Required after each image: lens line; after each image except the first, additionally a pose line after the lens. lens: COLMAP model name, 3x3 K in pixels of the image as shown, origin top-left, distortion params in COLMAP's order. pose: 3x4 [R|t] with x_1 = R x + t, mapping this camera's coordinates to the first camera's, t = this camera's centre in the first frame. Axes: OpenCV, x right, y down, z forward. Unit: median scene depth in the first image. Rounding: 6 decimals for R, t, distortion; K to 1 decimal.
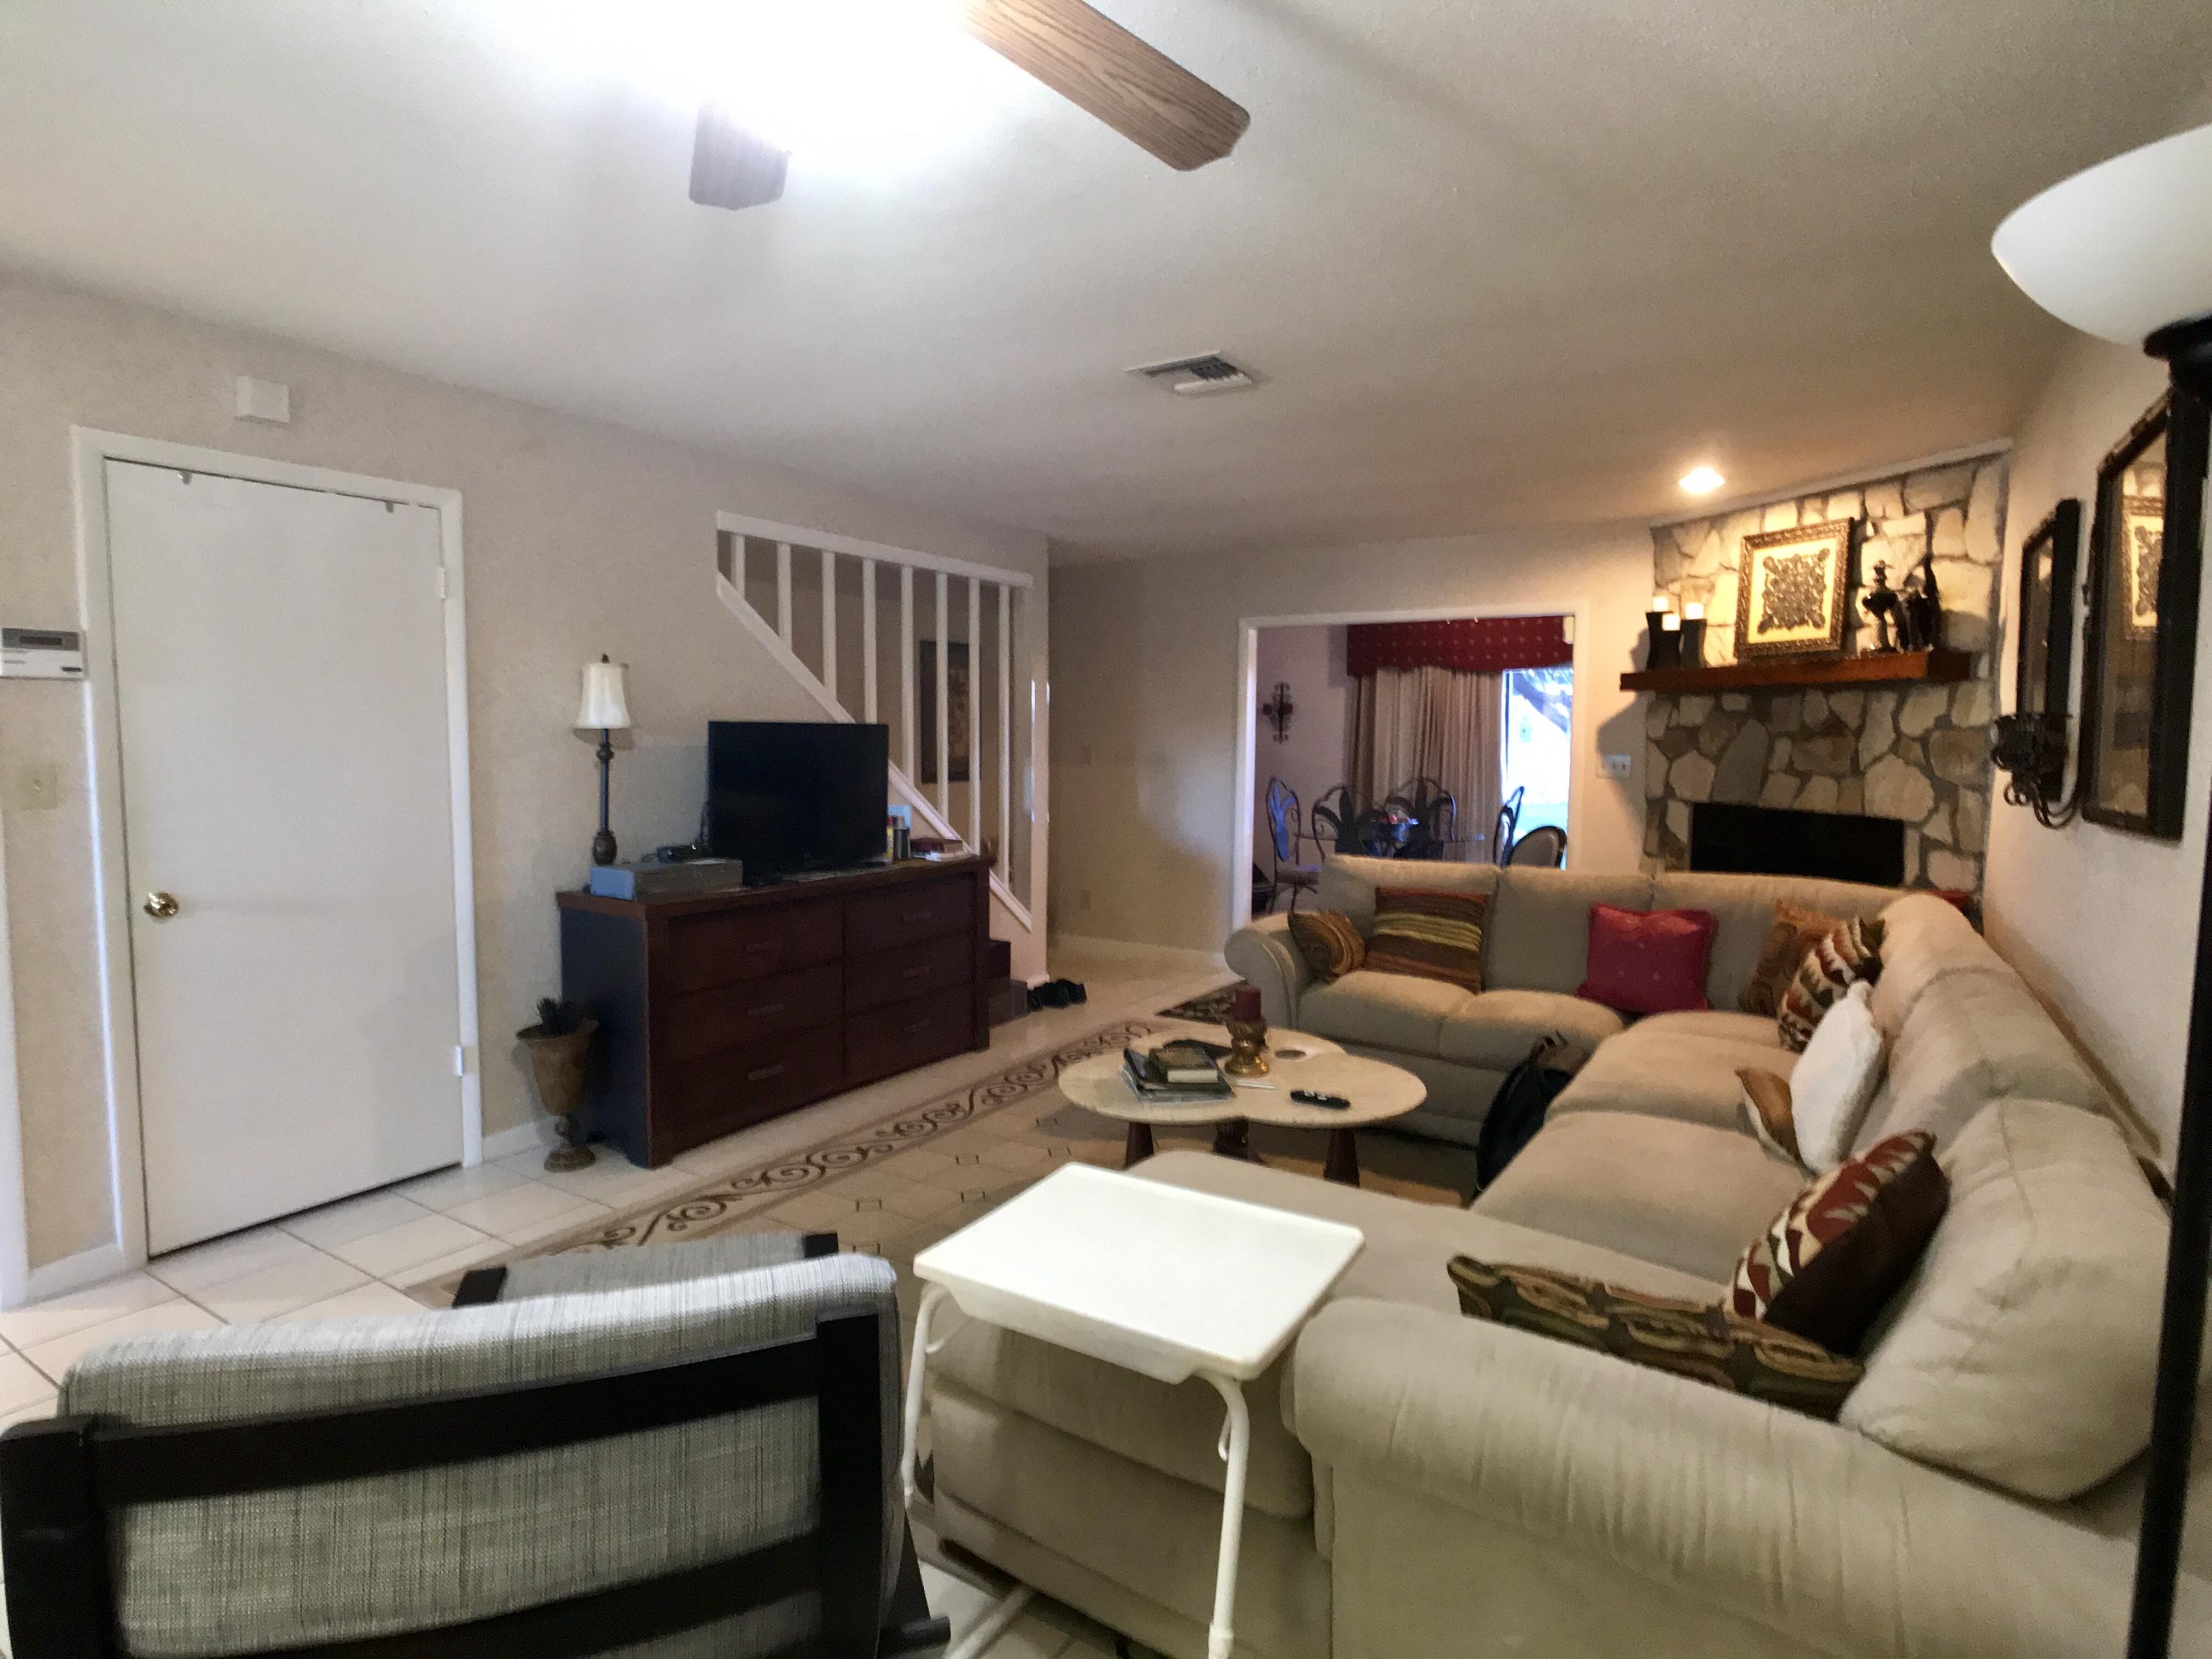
lens RADIAL K [[1184.5, 0, 1108.0], [0, 1184.5, 813.9], [0, 0, 1]] dist [-0.019979, 0.001043]
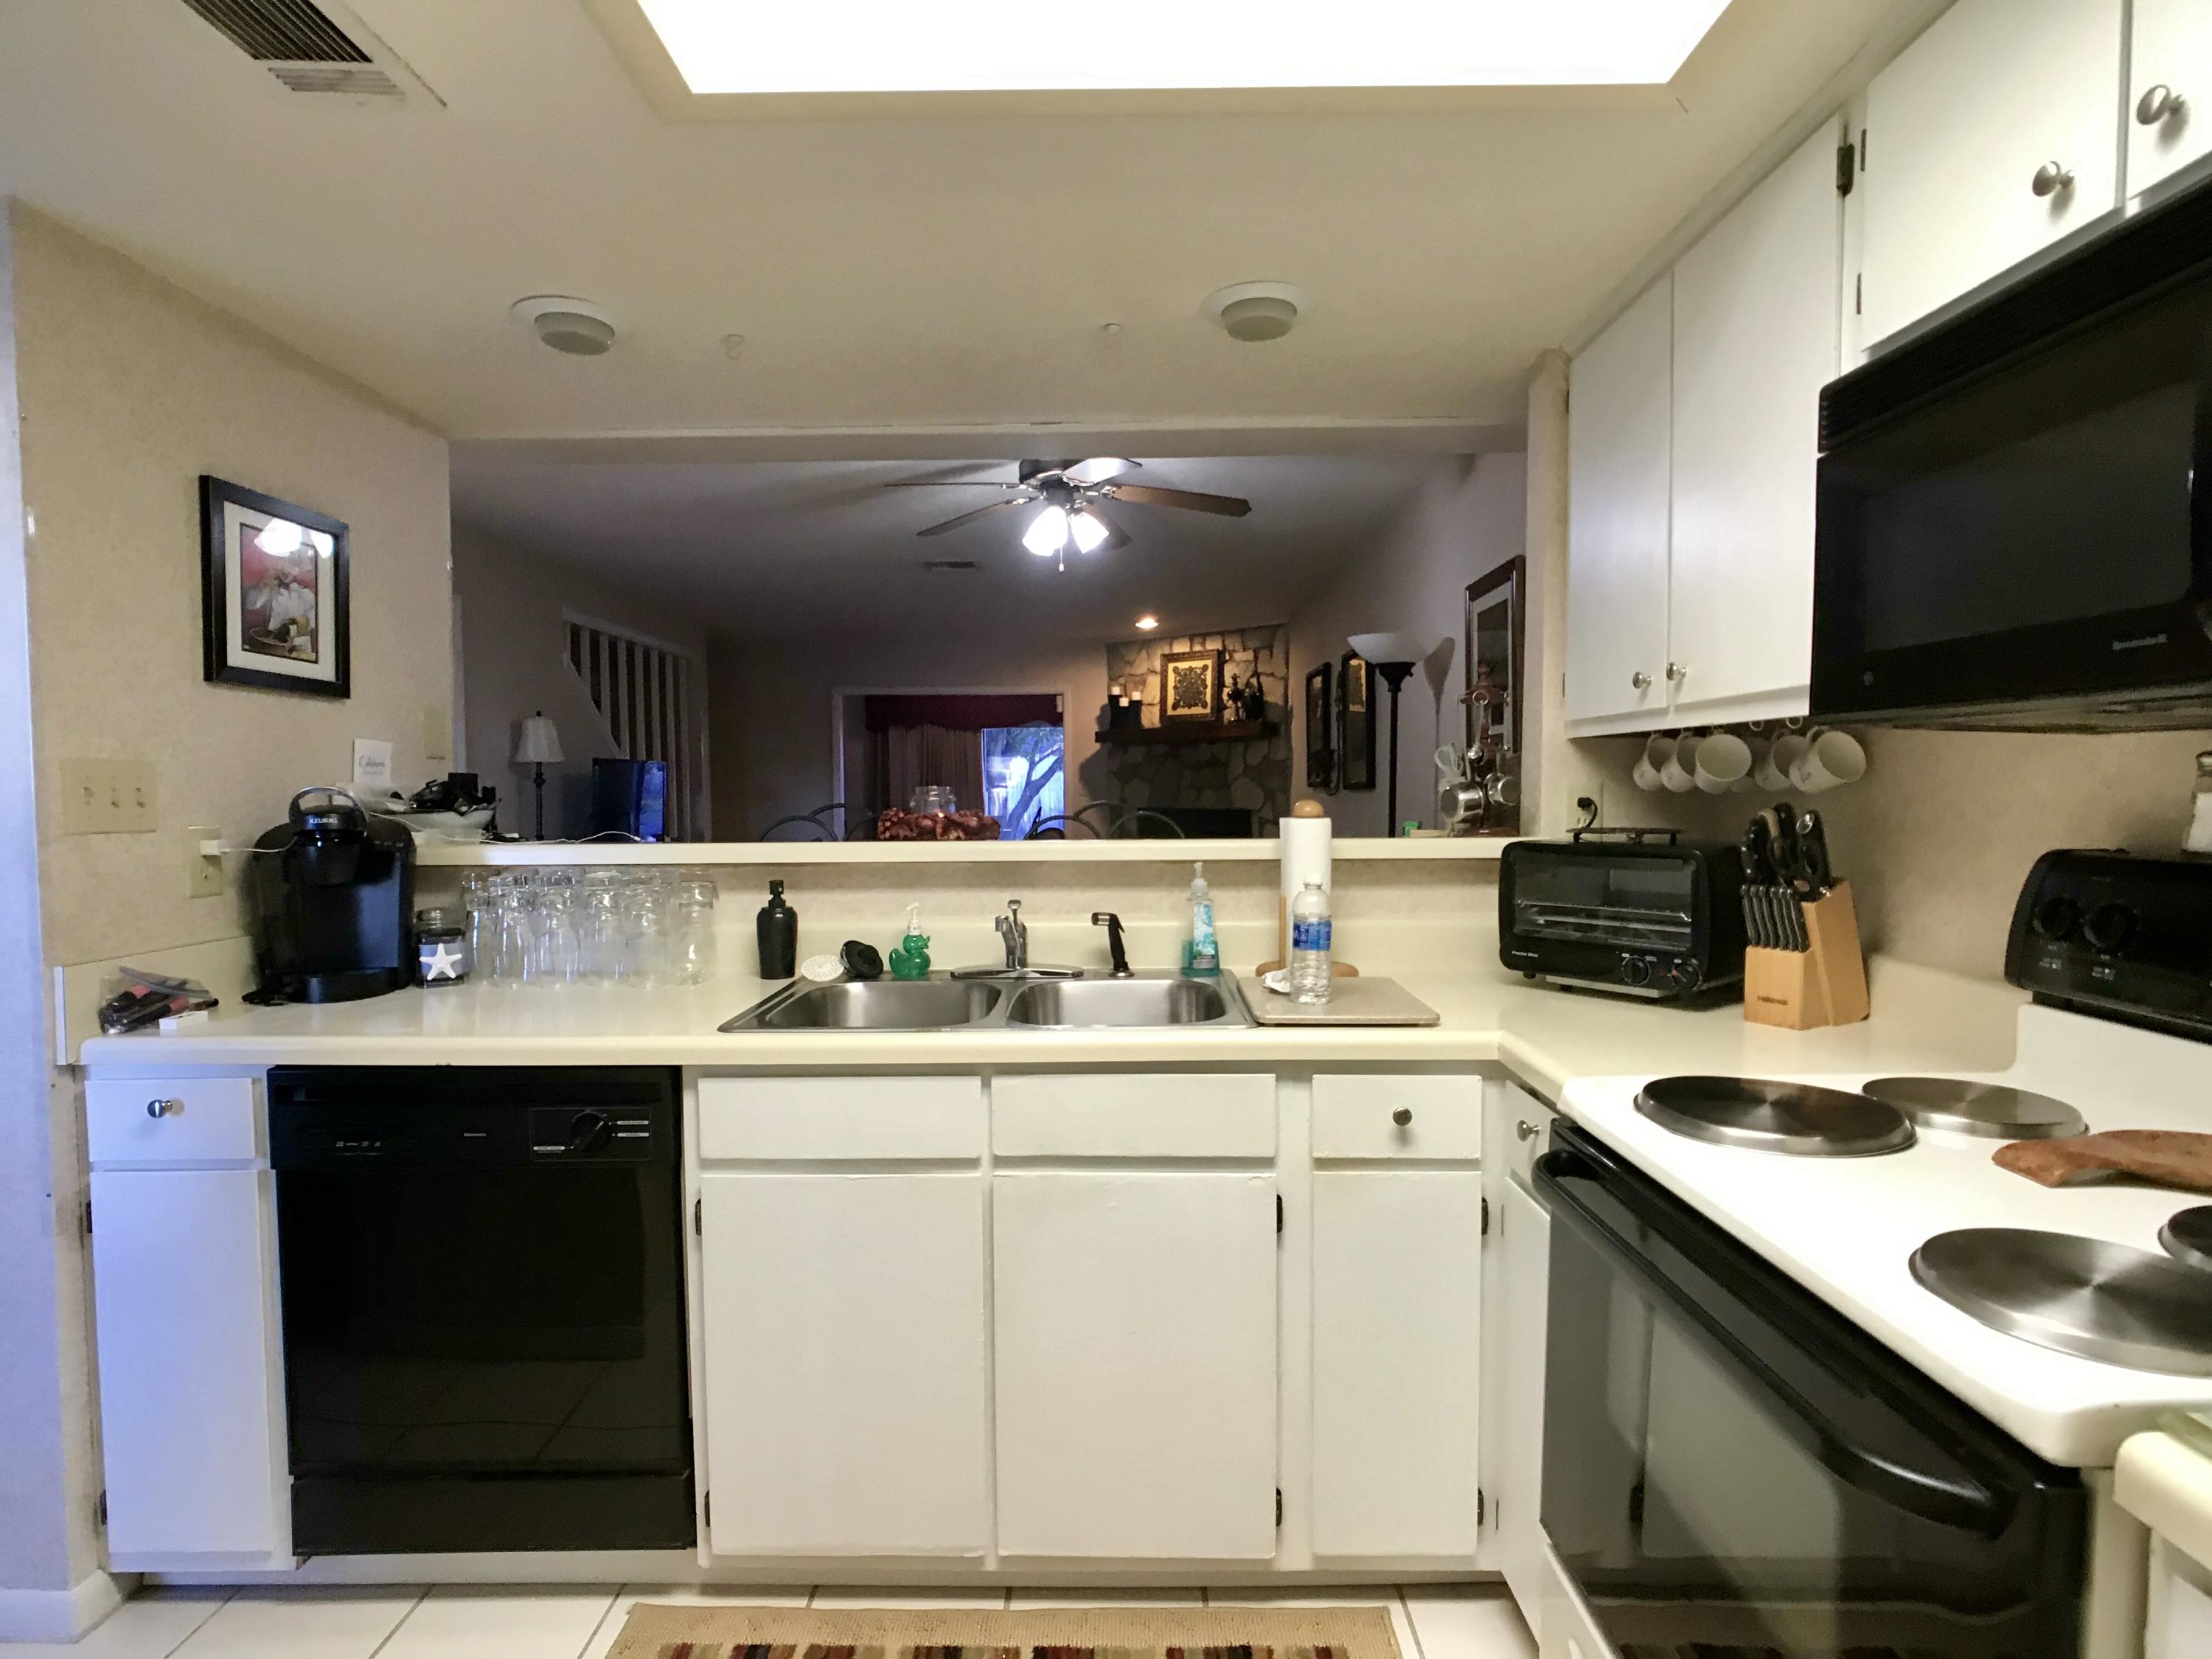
lens RADIAL K [[1184.5, 0, 1103.1], [0, 1184.5, 832.8], [0, 0, 1]] dist [-0.019979, 0.001043]
pose [[0.852849, -0.032448, 0.521148, -0.483758], [0.048501, 0.998675, -0.017192, 0.058055], [-0.519900, 0.039938, 0.853293, -0.468942]]
